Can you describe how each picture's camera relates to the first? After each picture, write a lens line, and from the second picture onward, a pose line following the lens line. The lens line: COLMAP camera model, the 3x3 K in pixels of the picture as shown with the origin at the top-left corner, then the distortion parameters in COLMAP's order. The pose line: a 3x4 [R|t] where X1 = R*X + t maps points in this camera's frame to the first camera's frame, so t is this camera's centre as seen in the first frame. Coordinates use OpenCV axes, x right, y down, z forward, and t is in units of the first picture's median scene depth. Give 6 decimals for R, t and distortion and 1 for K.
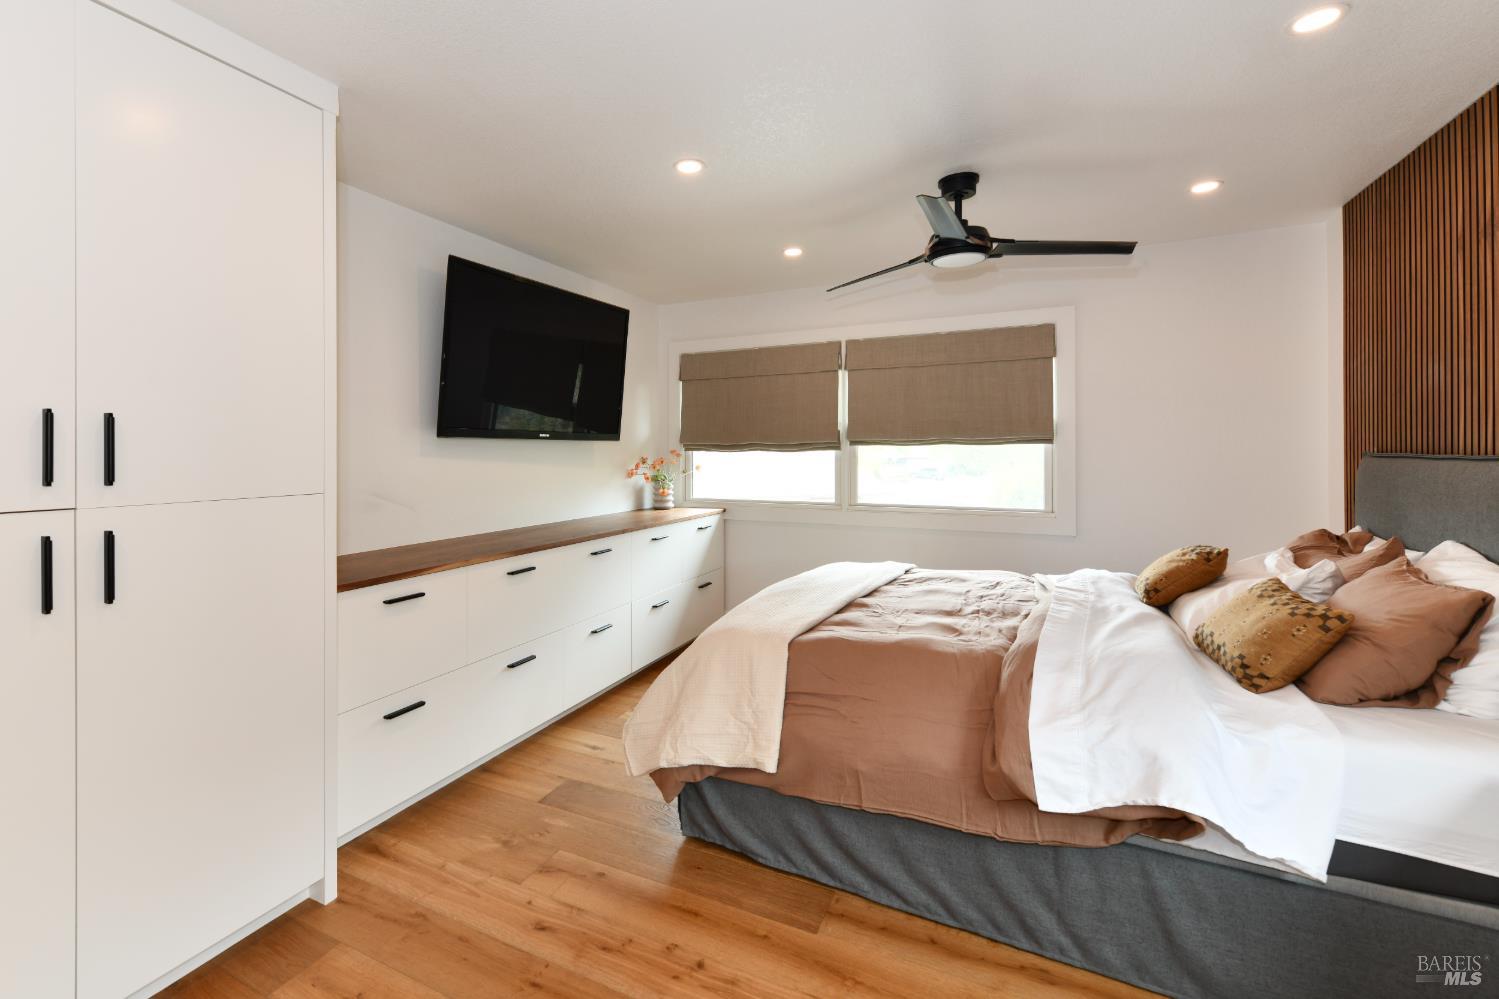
lens RADIAL K [[620.9, 0, 747.2], [0, 620.9, 452.0], [0, 0, 1]] dist [-0.001931, -0.000247]
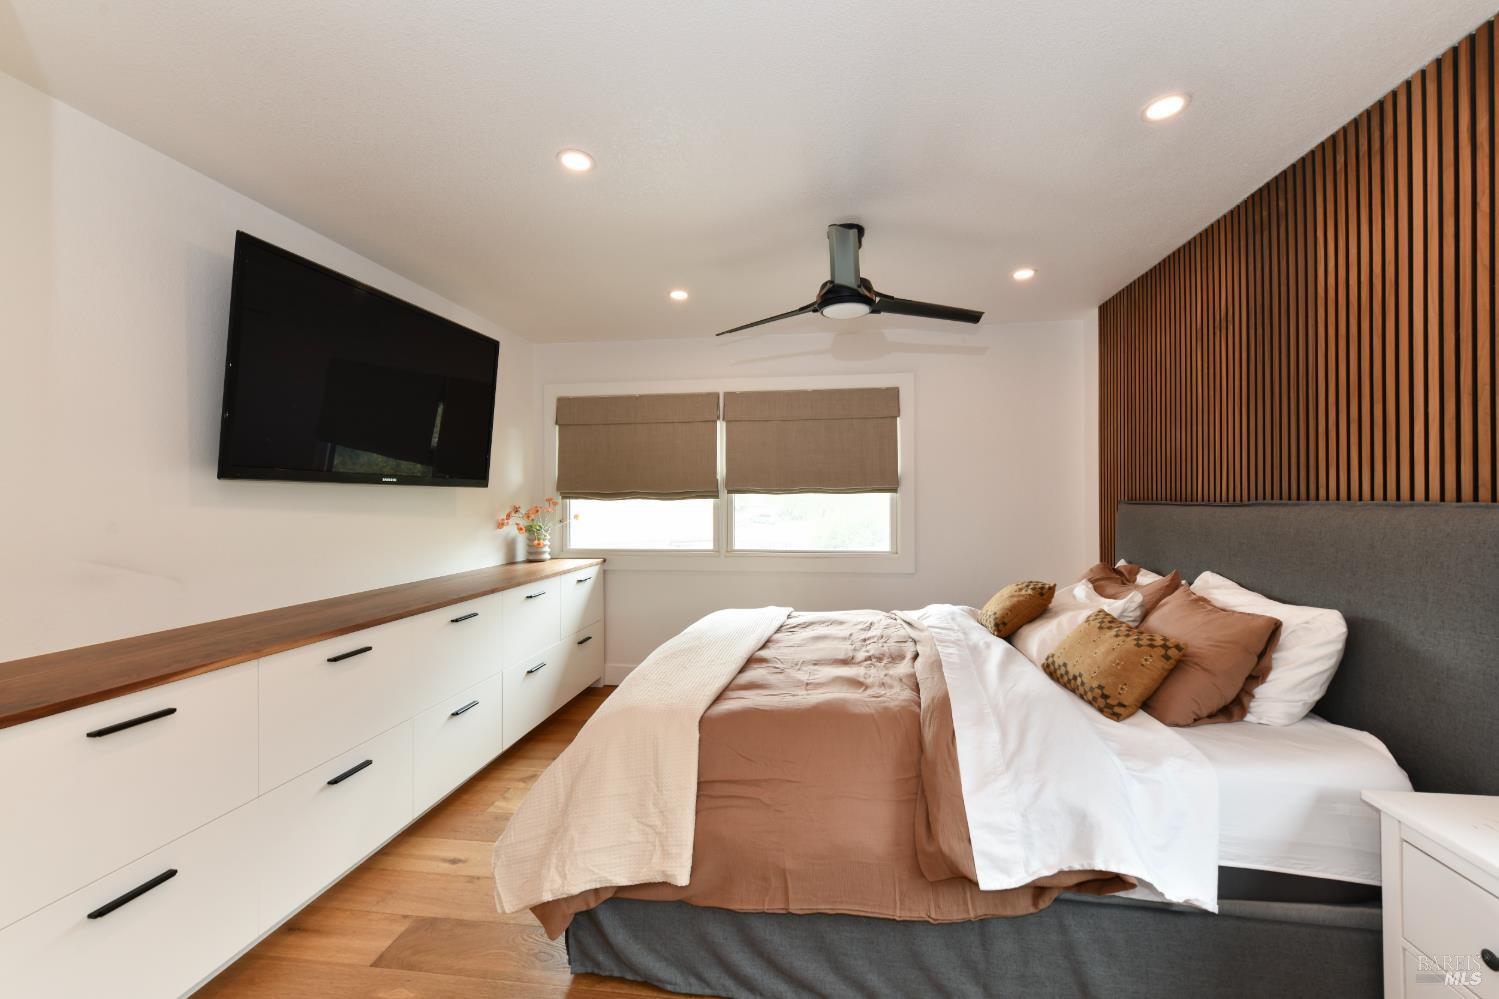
lens RADIAL K [[582.4, 0, 749.5], [0, 582.4, 499.5], [0, 0, 1]] dist [0.001868, -0.000218]
pose [[0.976181, -0.000865, 0.216956, -0.027007], [0.001329, 0.999997, -0.001993, 0.001719], [-0.216953, 0.002233, 0.976179, 0.134649]]
